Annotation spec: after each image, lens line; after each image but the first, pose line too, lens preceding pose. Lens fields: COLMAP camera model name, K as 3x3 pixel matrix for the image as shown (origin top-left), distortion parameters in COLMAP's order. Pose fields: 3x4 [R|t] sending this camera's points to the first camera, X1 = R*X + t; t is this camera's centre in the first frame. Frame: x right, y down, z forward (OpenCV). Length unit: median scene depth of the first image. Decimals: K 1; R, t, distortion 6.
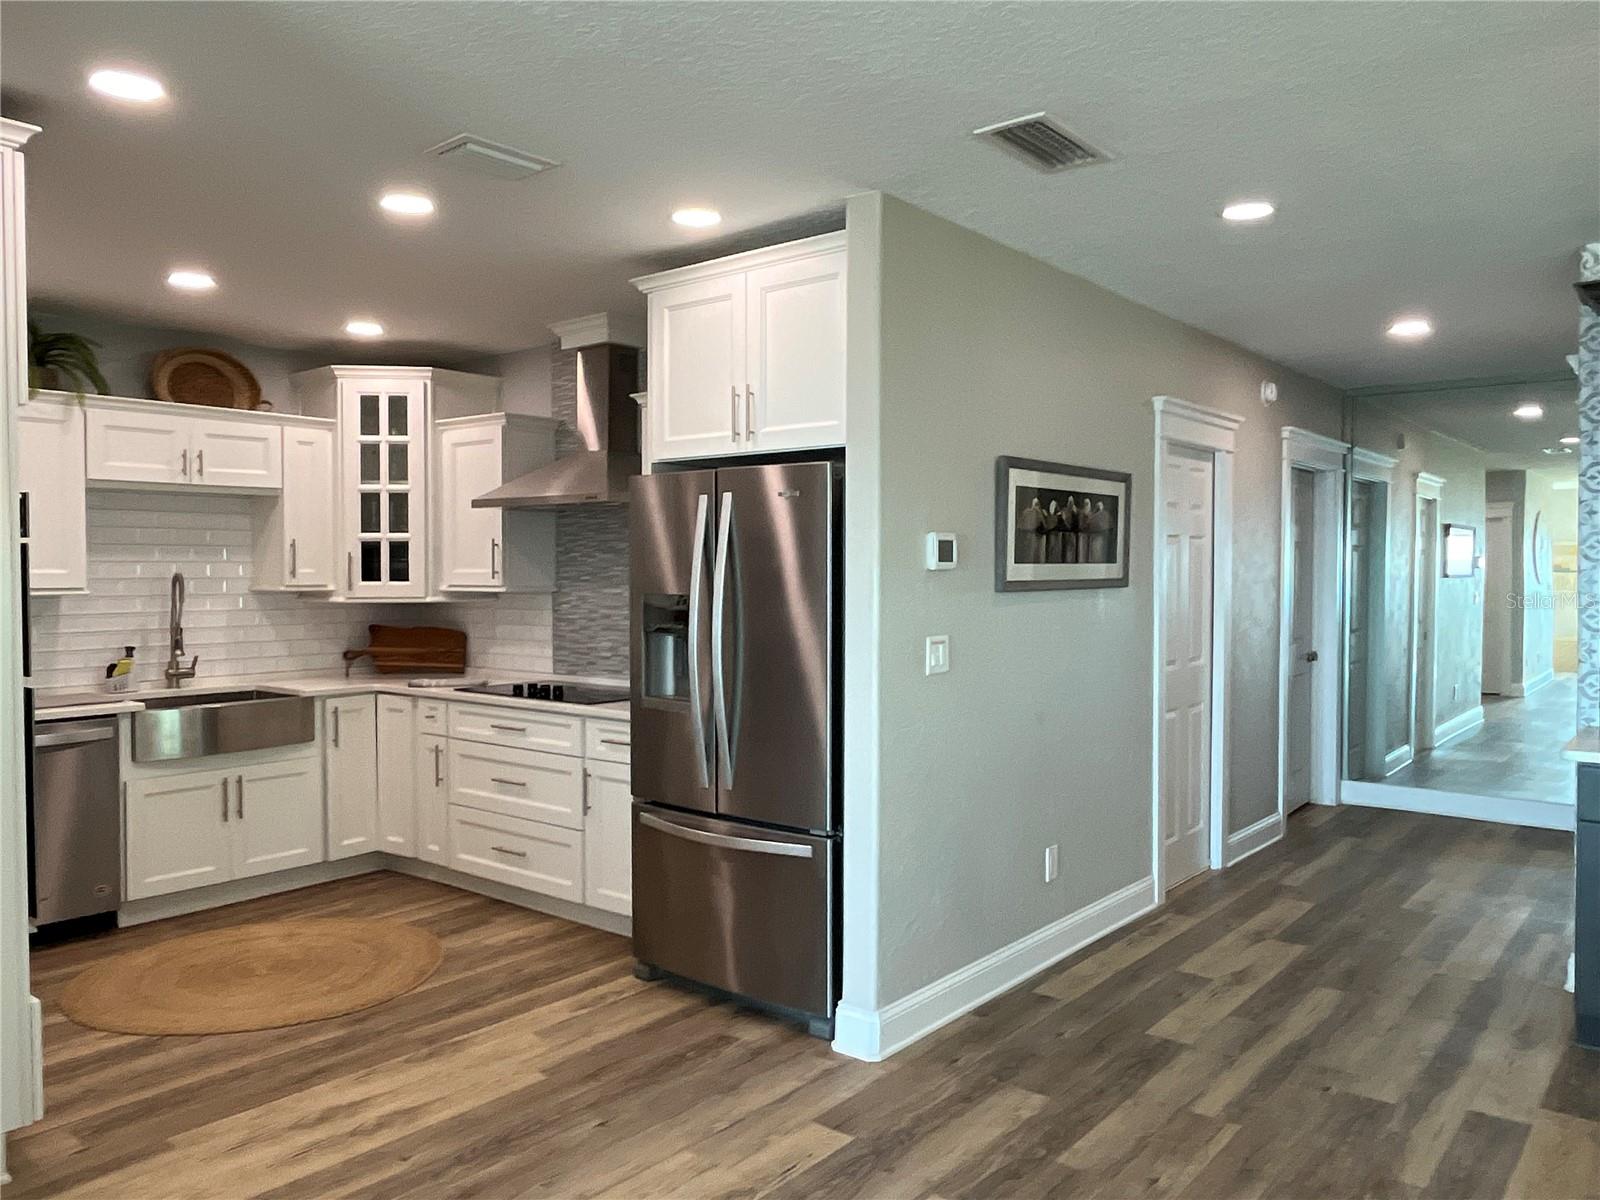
lens RADIAL K [[1181.9, 0, 800.0], [0, 1181.9, 600.0], [0, 0, 1]] dist [0.001195, -0.000858]
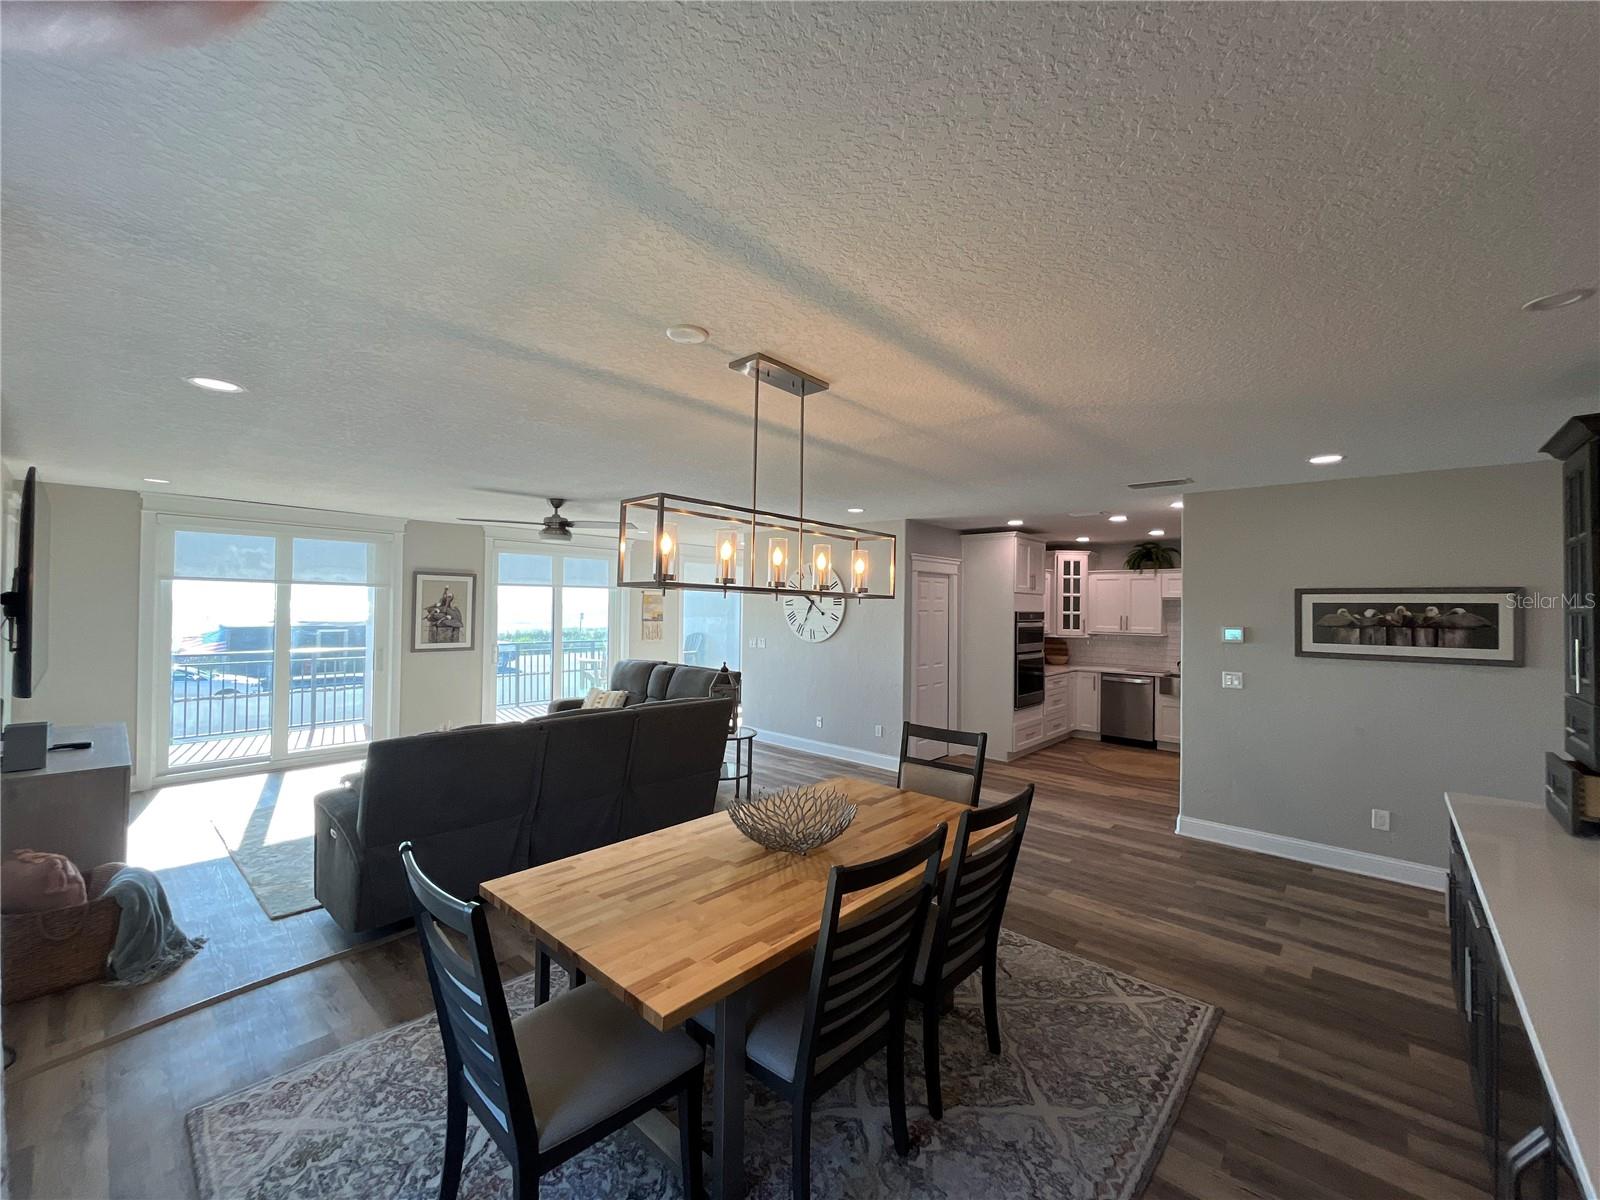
lens RADIAL K [[645.8, 0, 800.0], [0, 645.8, 600.0], [0, 0, 1]] dist [-0.001905, 0.000204]
pose [[-0.054589, -0.007313, -0.998482, 1.048830], [-0.037365, 0.999288, -0.005276, -0.052334], [0.997810, 0.037020, -0.054824, 0.174028]]
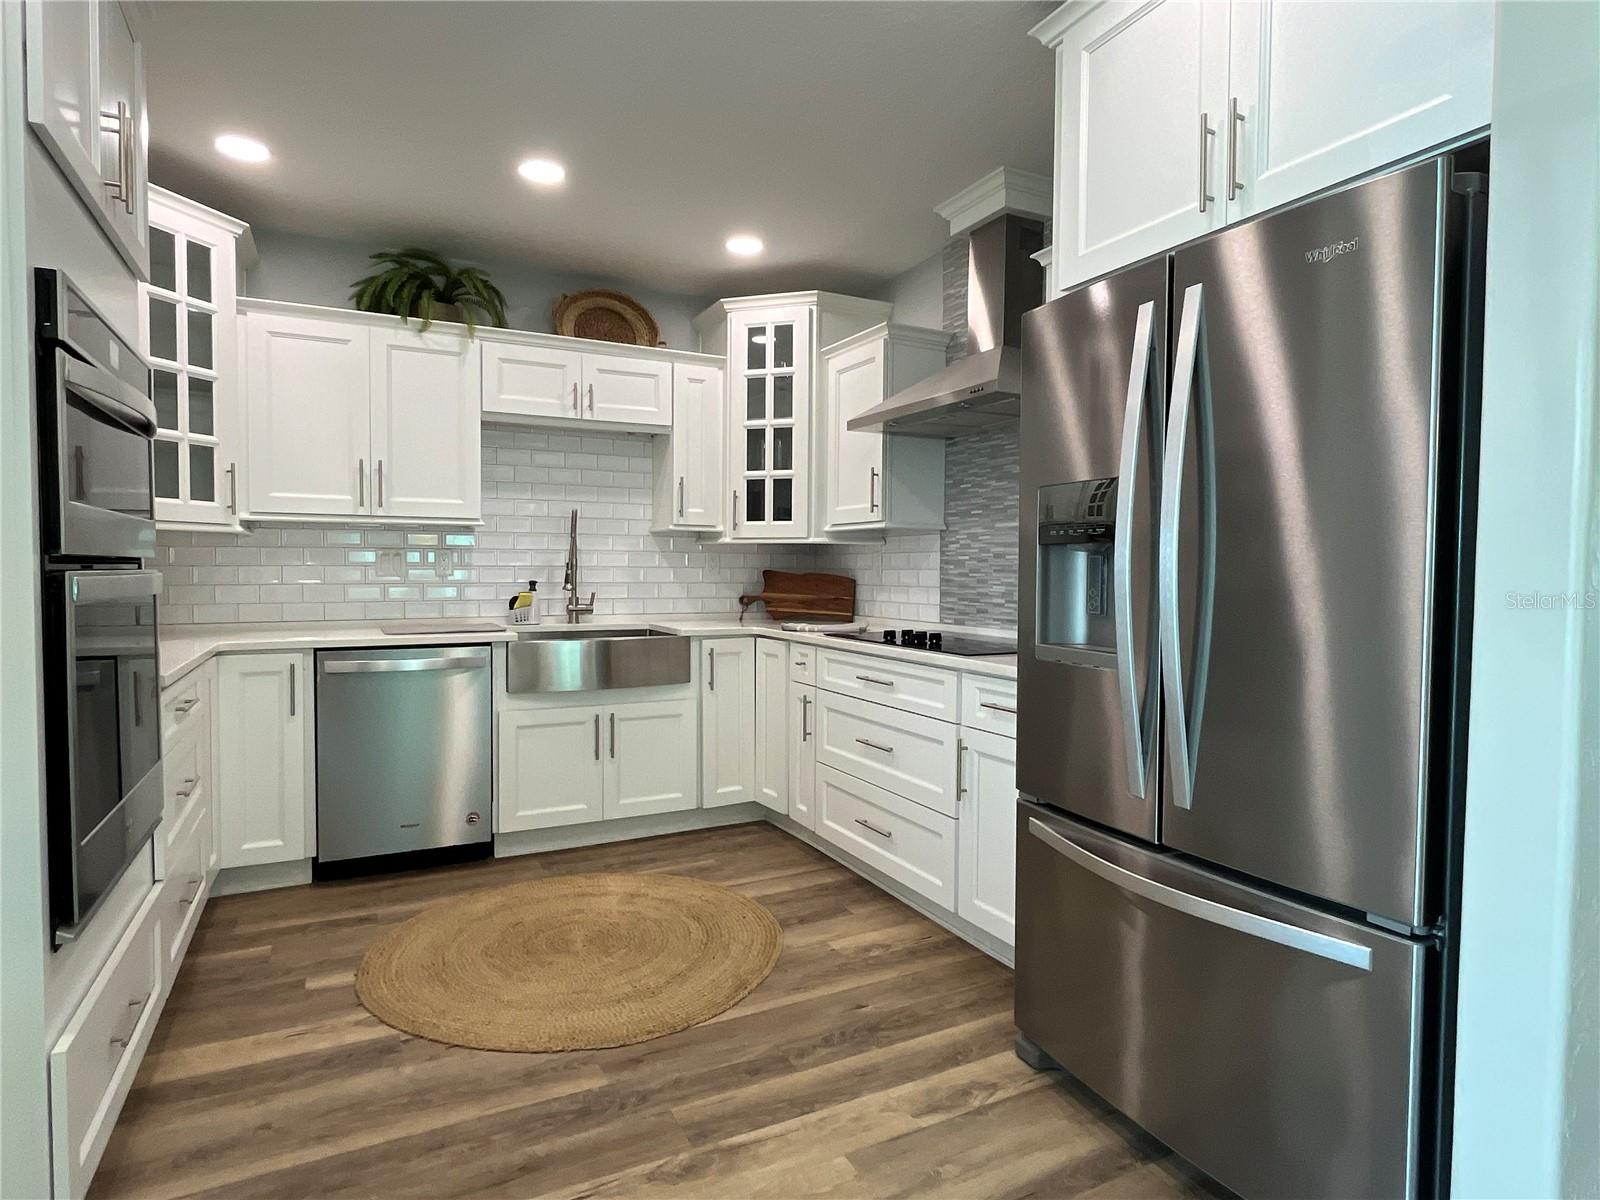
lens RADIAL K [[874.6, 0, 796.3], [0, 874.6, 596.6], [0, 0, 1]] dist [0.001073, -0.003848]
pose [[0.914223, 0.019090, -0.404761, -0.048235], [-0.016484, 0.999815, 0.009923, 0.043698], [0.404875, -0.002400, 0.914369, 0.412160]]
